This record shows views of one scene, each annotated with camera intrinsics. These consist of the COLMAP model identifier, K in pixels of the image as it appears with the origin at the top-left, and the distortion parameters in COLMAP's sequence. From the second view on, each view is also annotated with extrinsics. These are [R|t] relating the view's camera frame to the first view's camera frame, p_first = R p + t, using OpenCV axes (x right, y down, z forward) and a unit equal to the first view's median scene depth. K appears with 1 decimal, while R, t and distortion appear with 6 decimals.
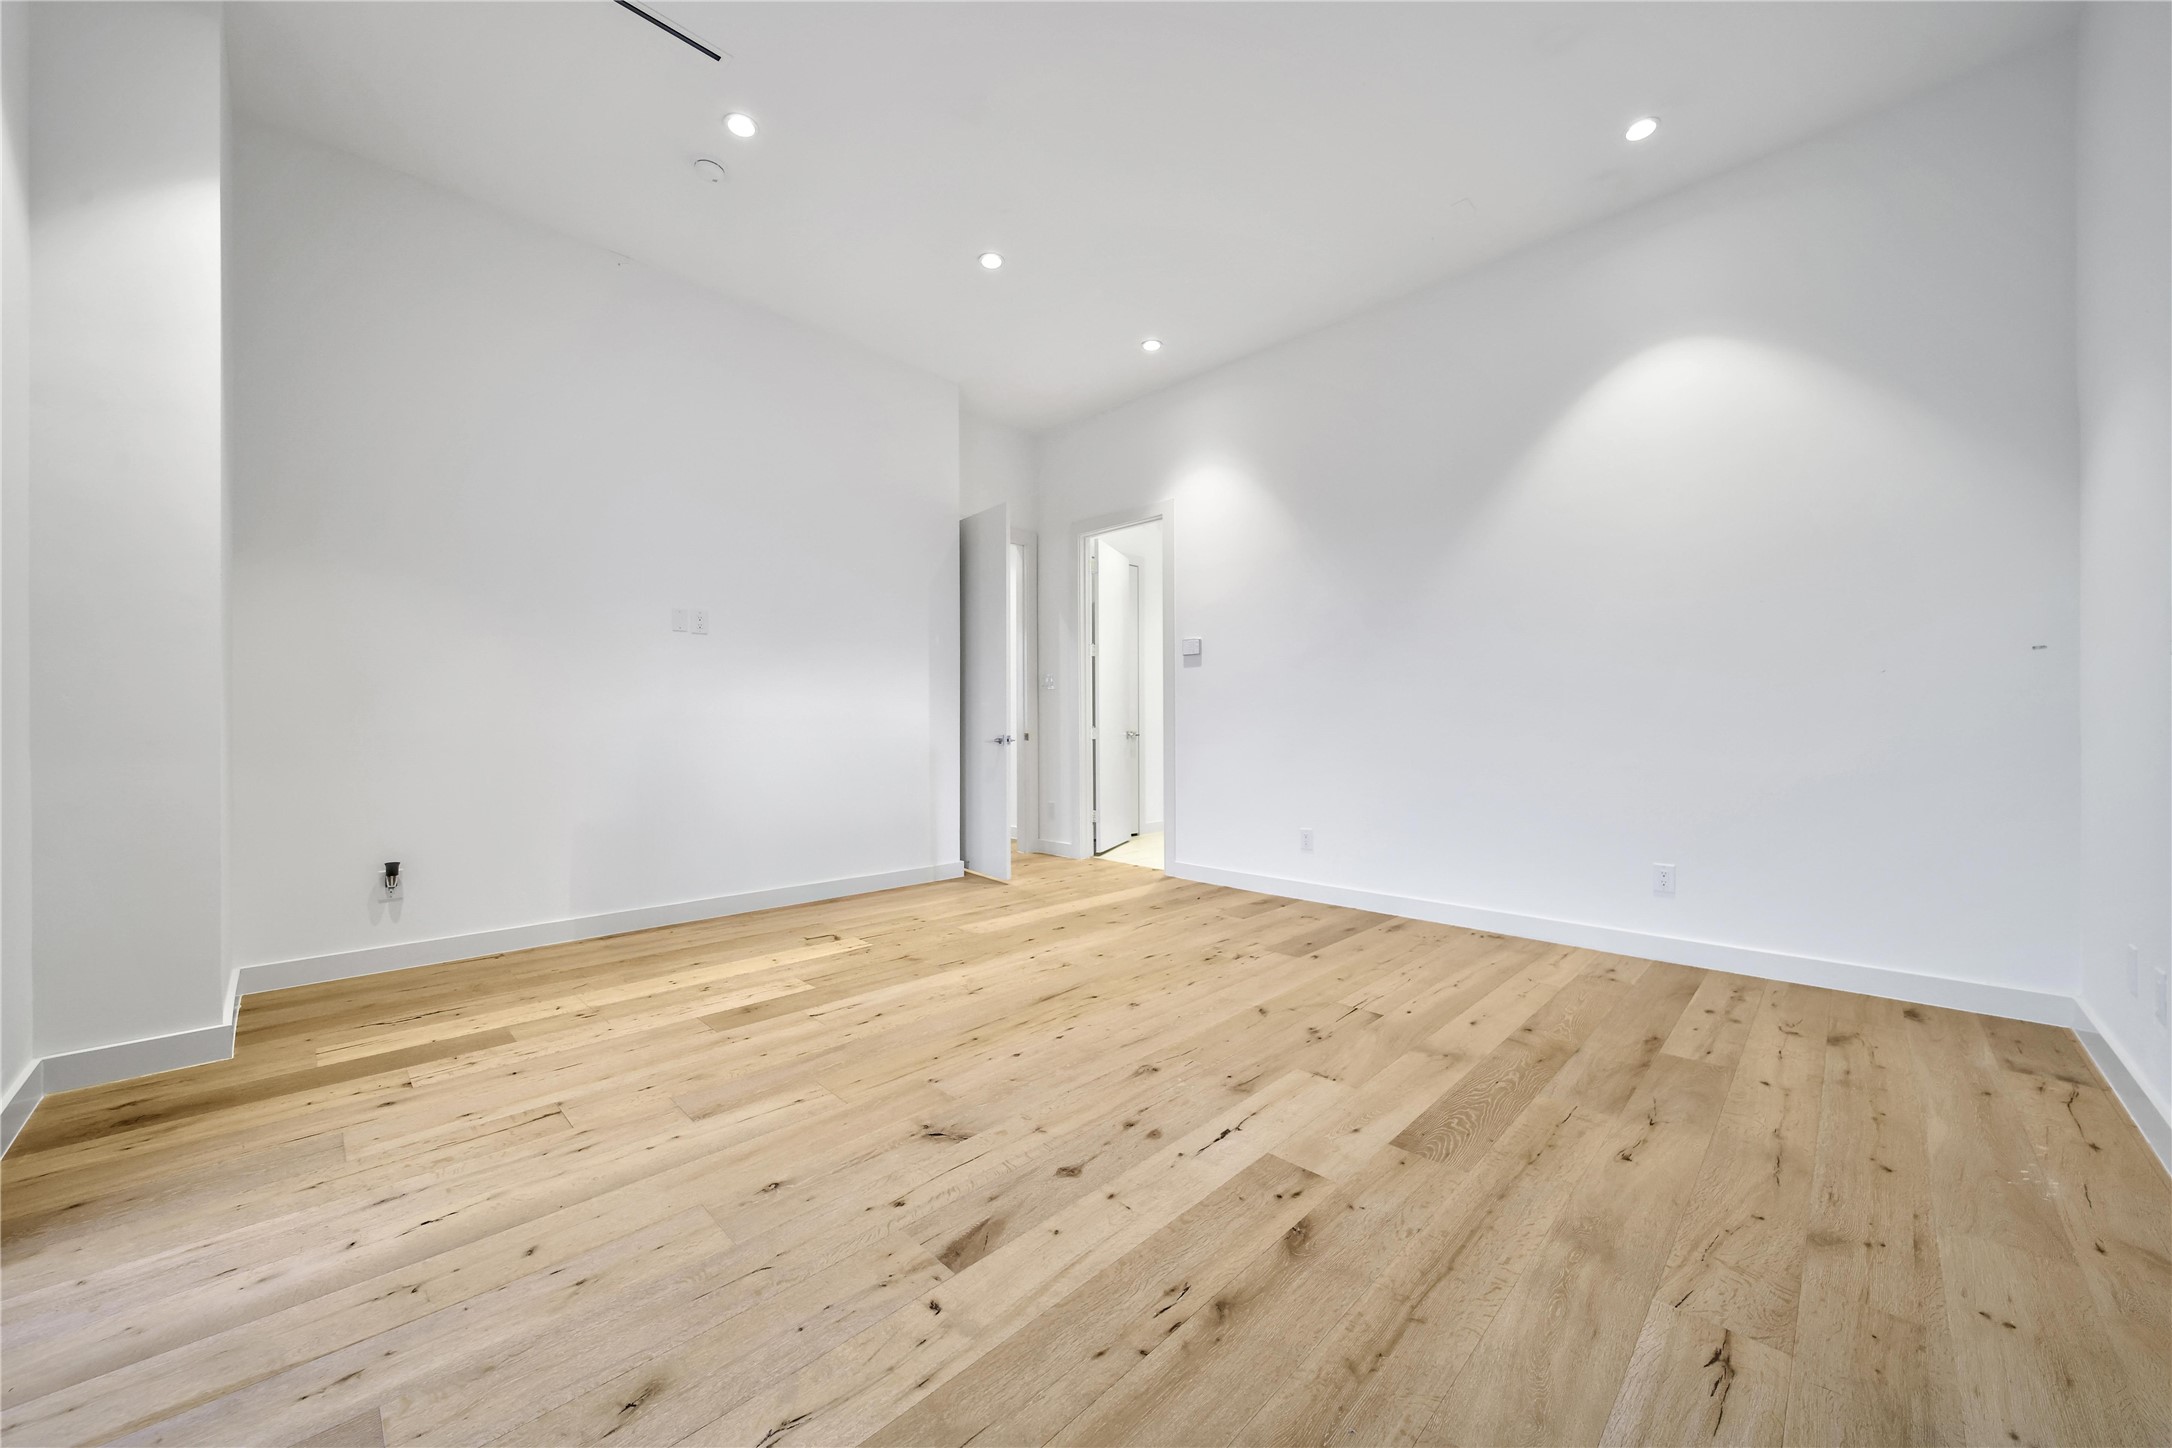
lens RADIAL K [[794.6, 0, 1101.7], [0, 794.6, 722.7], [0, 0, 1]] dist [-0.000507, -0.000146]
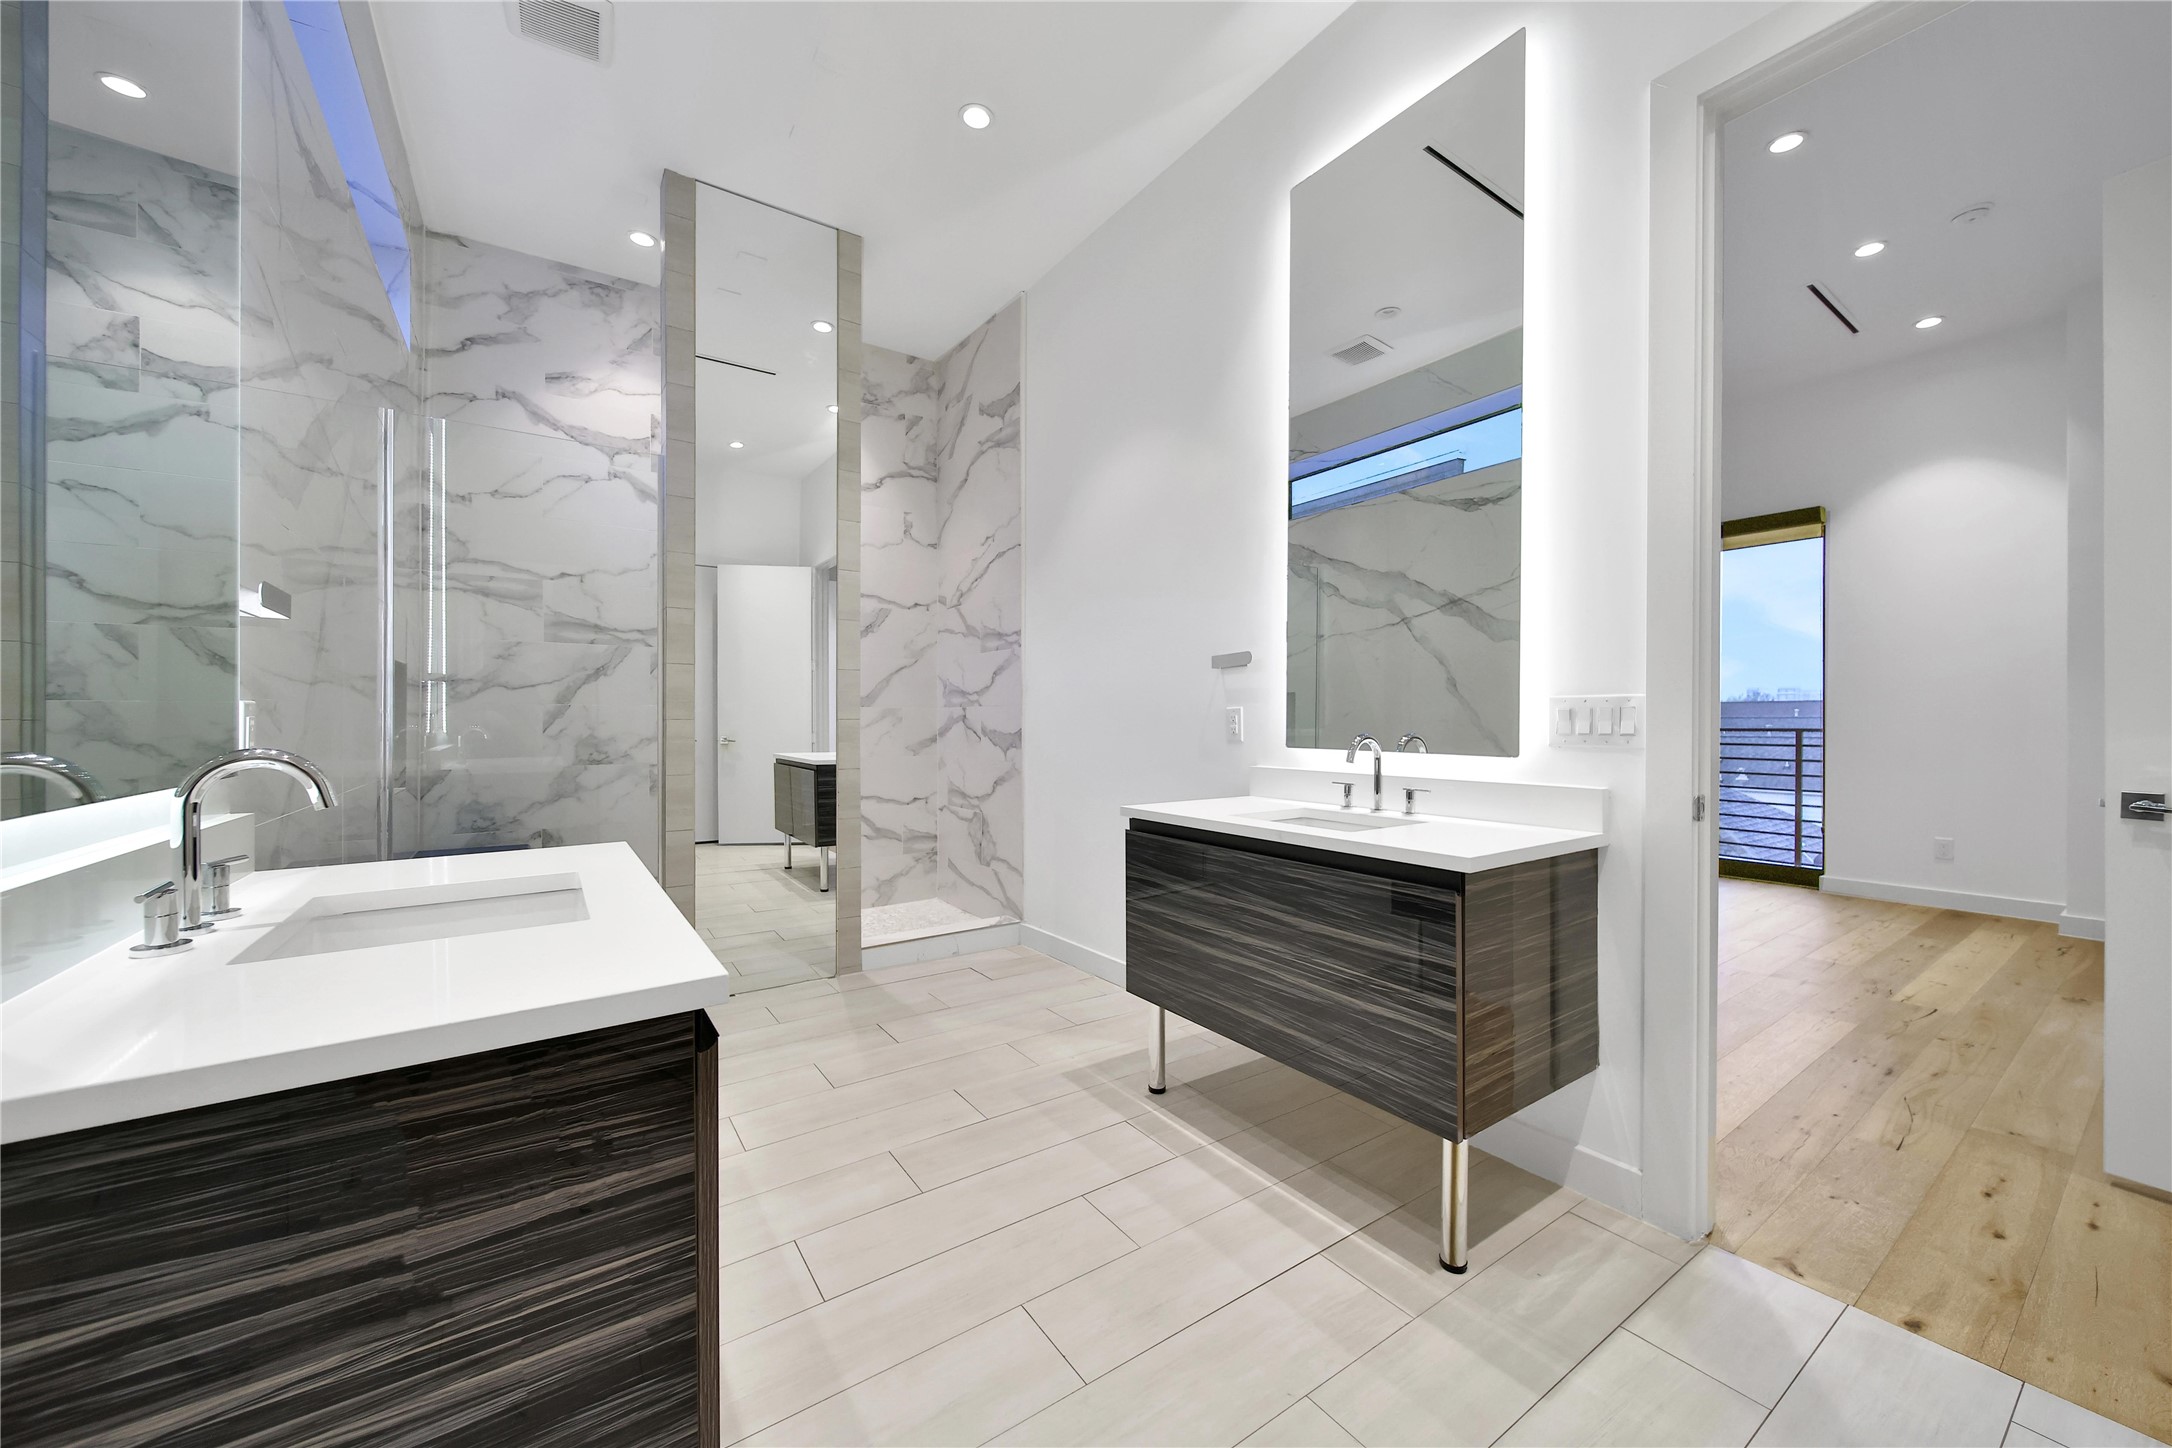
lens RADIAL K [[794.6, 0, 1101.7], [0, 794.6, 722.7], [0, 0, 1]] dist [-0.000507, -0.000146]
pose [[-0.980304, 0.002055, 0.197483, 0.512322], [0.002178, 0.999998, 0.000406, -0.030503], [-0.197482, 0.000828, -0.980306, 2.867984]]
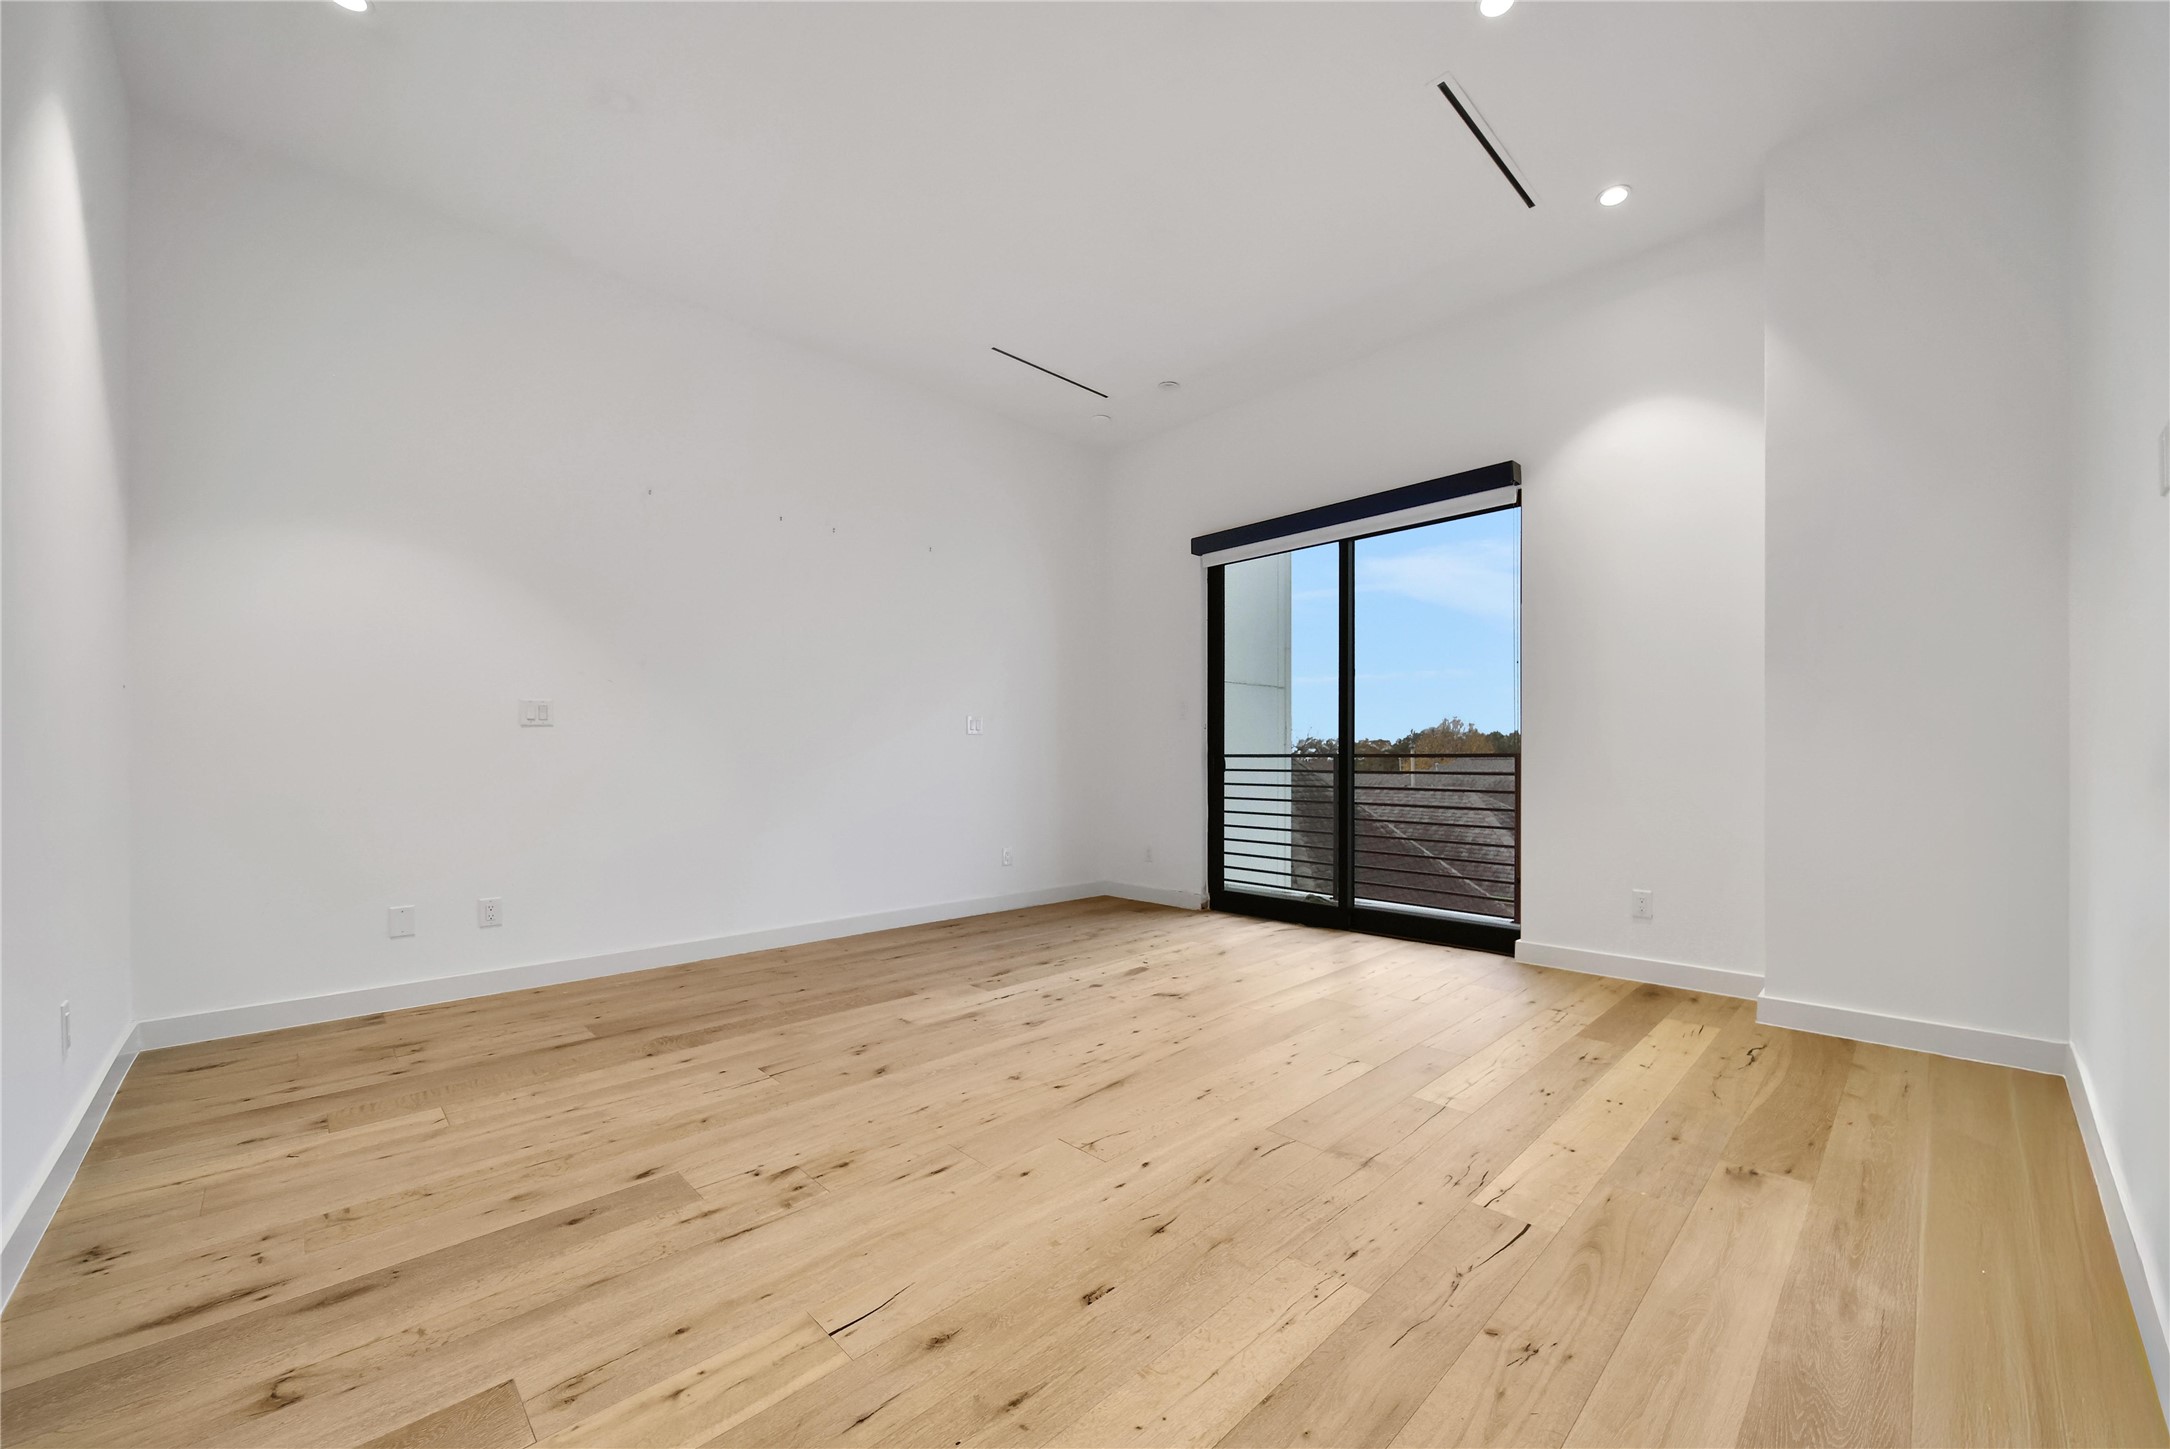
lens RADIAL K [[814.9, 0, 1131.9], [0, 814.9, 763.3], [0, 0, 1]] dist [0.002203, 0.000115]
pose [[-0.999799, 0.002535, 0.019867, -0.124022], [0.002681, 0.999970, 0.007299, -0.001499], [-0.019848, 0.007351, -0.999776, 2.188663]]
